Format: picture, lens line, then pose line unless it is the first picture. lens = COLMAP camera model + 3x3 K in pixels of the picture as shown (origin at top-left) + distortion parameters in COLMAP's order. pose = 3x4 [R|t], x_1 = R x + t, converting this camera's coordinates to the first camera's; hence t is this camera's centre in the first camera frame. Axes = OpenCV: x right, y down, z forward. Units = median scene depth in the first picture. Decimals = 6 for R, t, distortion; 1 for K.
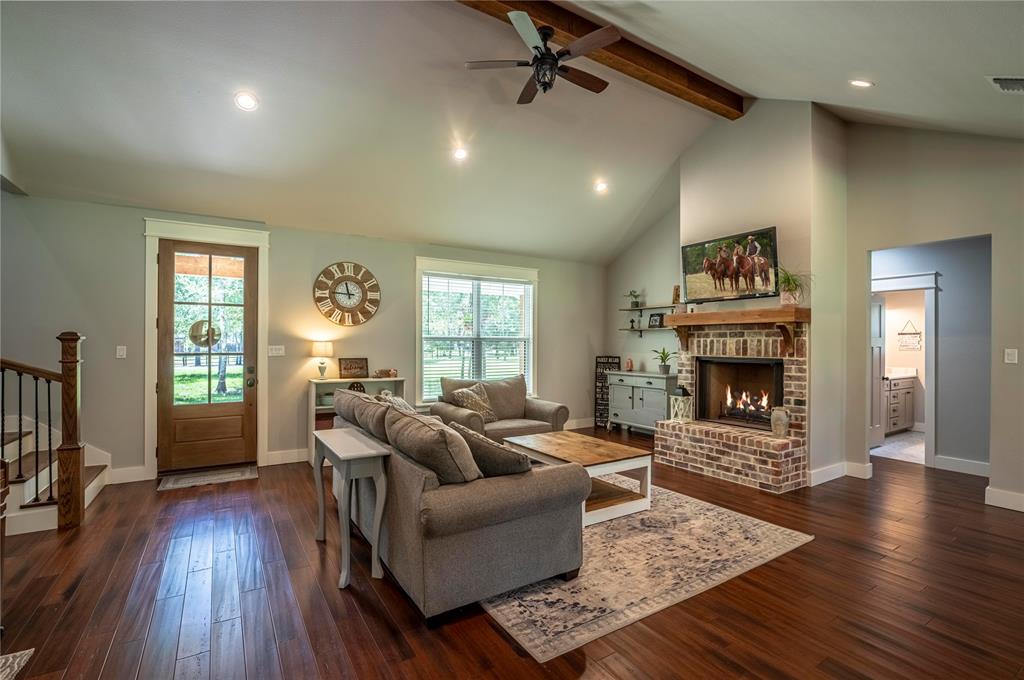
lens RADIAL K [[467.7, 0, 512.0], [0, 467.7, 340.0], [0, 0, 1]] dist [-0.014568, 0.000059]
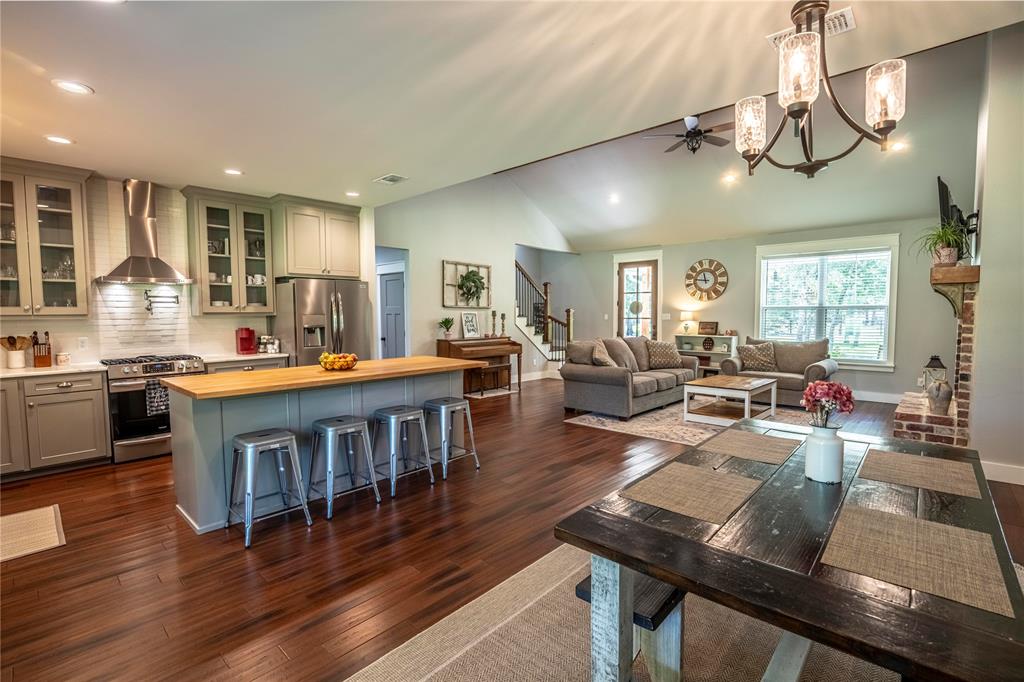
lens RADIAL K [[467.7, 0, 512.0], [0, 467.7, 341.0], [0, 0, 1]] dist [-0.014568, 0.000059]
pose [[0.257271, 0.049978, -0.965046, 0.992726], [0.009877, 0.998474, 0.054342, 0.012312], [0.966289, -0.023512, 0.256385, -0.016960]]
